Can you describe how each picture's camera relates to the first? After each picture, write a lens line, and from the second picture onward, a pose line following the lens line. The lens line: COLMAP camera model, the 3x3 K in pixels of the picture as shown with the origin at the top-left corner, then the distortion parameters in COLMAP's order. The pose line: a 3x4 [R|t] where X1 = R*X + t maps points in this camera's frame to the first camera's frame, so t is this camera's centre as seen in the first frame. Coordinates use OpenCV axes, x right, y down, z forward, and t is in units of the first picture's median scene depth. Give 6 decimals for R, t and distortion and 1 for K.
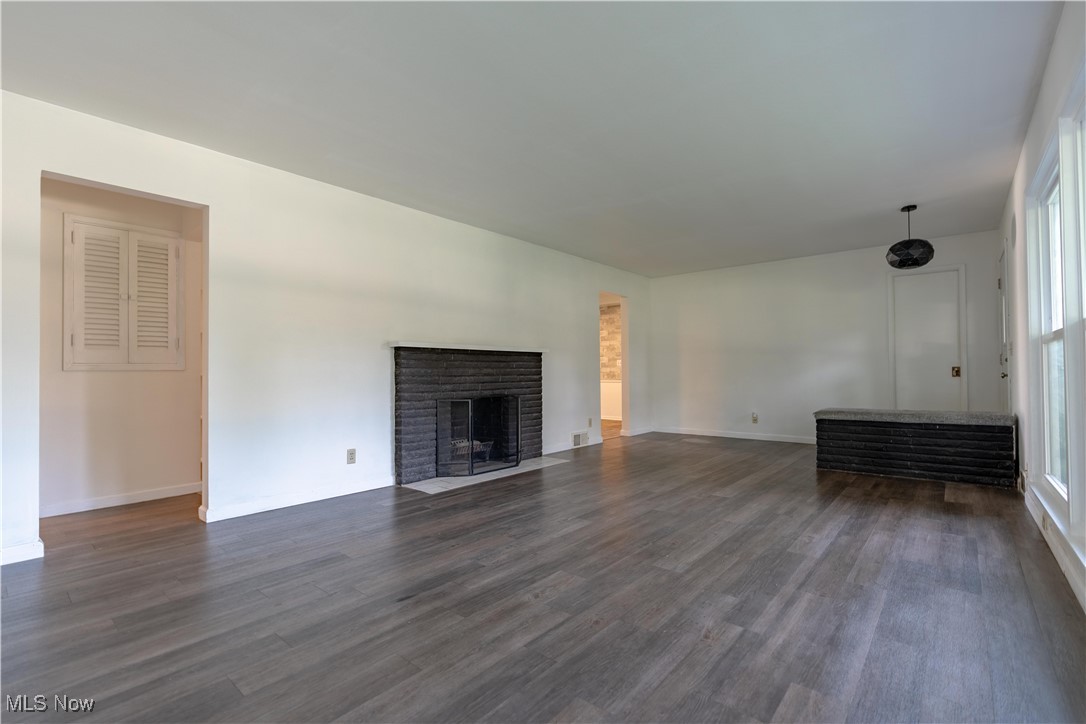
lens RADIAL K [[487.4, 0, 543.0], [0, 487.4, 362.0], [0, 0, 1]] dist [-0.011307, 0.000379]
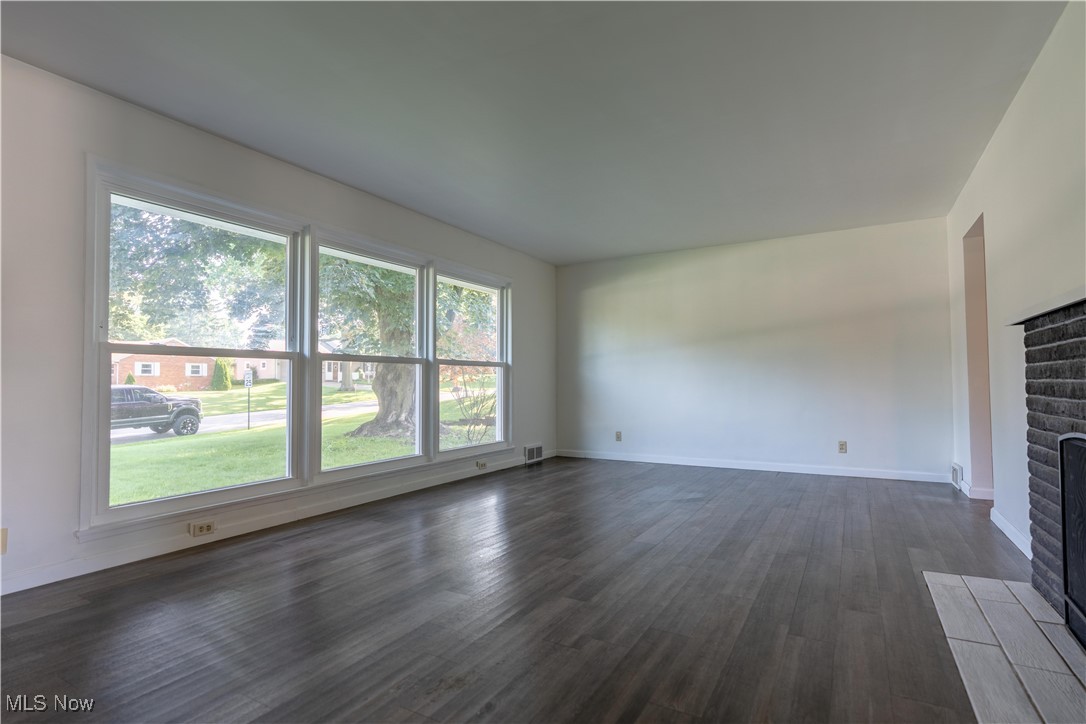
lens RADIAL K [[545.0, 0, 543.0], [0, 545.0, 362.0], [0, 0, 1]] dist [0.000081, 0.000003]
pose [[-0.983039, 0.011026, -0.183064, 0.474605], [0.020557, 0.998525, -0.050246, 0.042400], [0.182240, -0.053157, -0.981816, 2.082260]]
